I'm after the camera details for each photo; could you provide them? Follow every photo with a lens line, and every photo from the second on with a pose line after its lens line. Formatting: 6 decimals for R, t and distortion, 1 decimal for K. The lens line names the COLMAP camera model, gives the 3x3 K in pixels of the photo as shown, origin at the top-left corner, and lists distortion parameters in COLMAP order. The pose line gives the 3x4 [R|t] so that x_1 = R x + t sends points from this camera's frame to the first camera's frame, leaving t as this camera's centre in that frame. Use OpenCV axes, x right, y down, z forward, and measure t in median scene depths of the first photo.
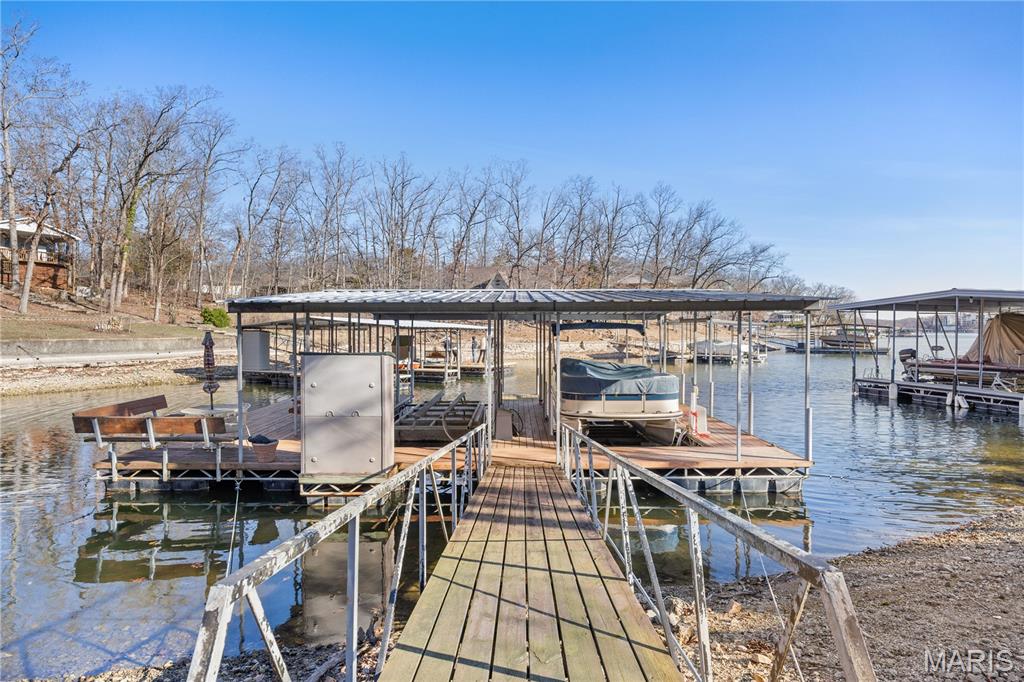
lens RADIAL K [[570.3, 0, 508.1], [0, 570.3, 337.1], [0, 0, 1]] dist [-0.002478, -0.001198]
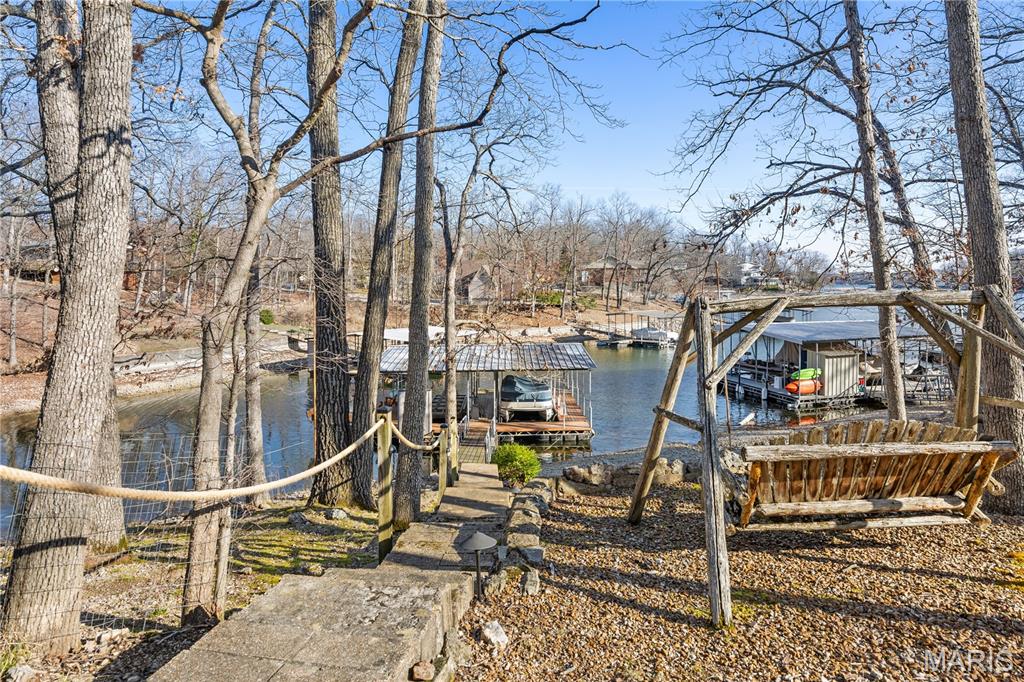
lens RADIAL K [[570.3, 0, 508.1], [0, 570.3, 337.1], [0, 0, 1]] dist [-0.002478, -0.001198]
pose [[0.999770, -0.008852, 0.019521, 0.063371], [0.007486, 0.997589, 0.068995, -0.231476], [-0.020085, -0.068833, 0.997426, -0.957679]]
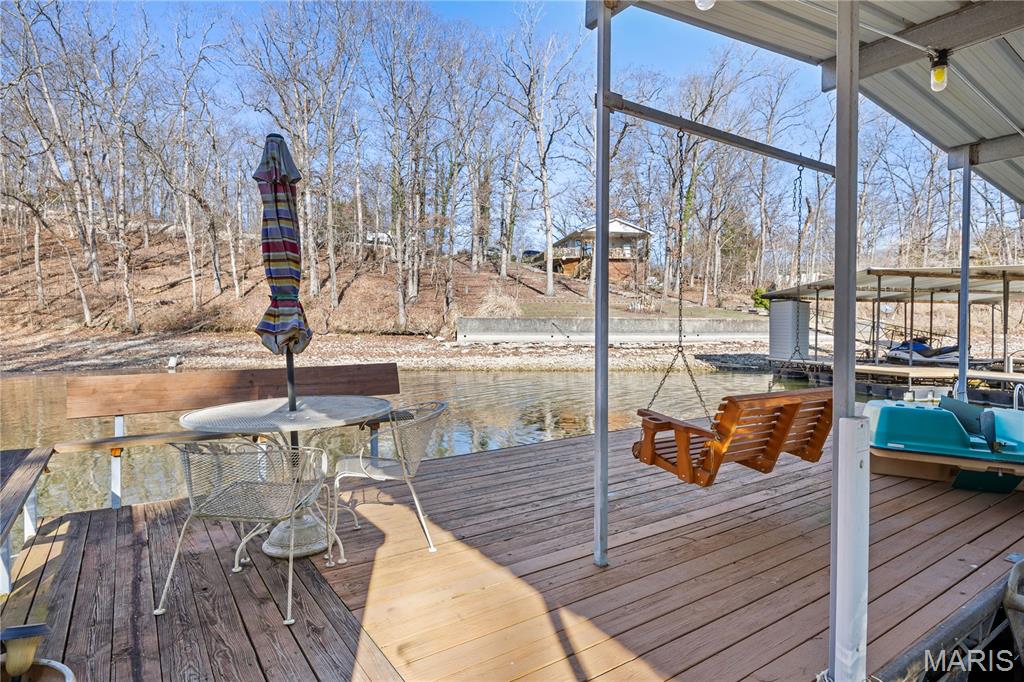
lens RADIAL K [[570.3, 0, 508.1], [0, 570.3, 337.1], [0, 0, 1]] dist [-0.002478, -0.001198]
pose [[0.576026, 0.015525, -0.817284, -0.073547], [-0.014718, 0.999855, 0.008620, 0.029302], [0.817299, 0.007064, 0.576171, 0.318344]]
